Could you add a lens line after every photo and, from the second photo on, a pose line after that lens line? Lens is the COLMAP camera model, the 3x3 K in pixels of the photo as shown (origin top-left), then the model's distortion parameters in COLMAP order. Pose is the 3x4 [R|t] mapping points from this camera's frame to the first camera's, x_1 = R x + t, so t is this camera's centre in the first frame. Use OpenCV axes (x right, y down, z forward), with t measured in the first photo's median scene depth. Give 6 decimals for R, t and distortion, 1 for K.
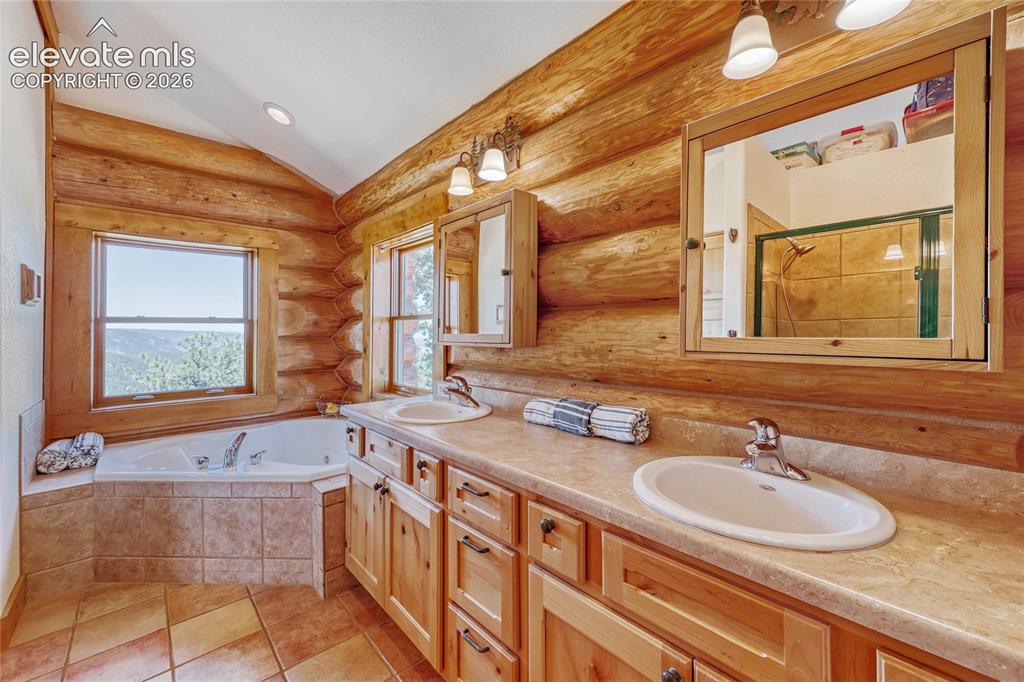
lens RADIAL K [[393.6, 0, 511.7], [0, 393.6, 333.7], [0, 0, 1]] dist [0.001720, 0.000406]
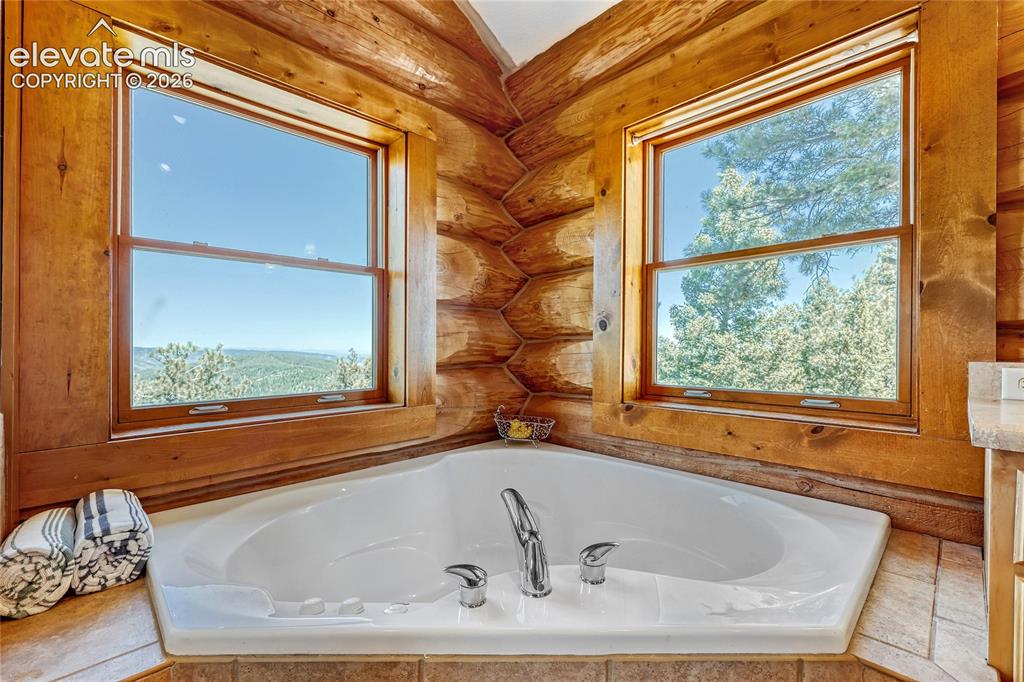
lens RADIAL K [[426.9, 0, 533.0], [0, 426.9, 350.2], [0, 0, 1]] dist [-0.001890, -0.000363]
pose [[0.999112, -0.000634, 0.042128, -0.489977], [0.000390, 0.999983, 0.005809, 0.075023], [-0.042131, -0.005788, 0.999095, 0.404104]]
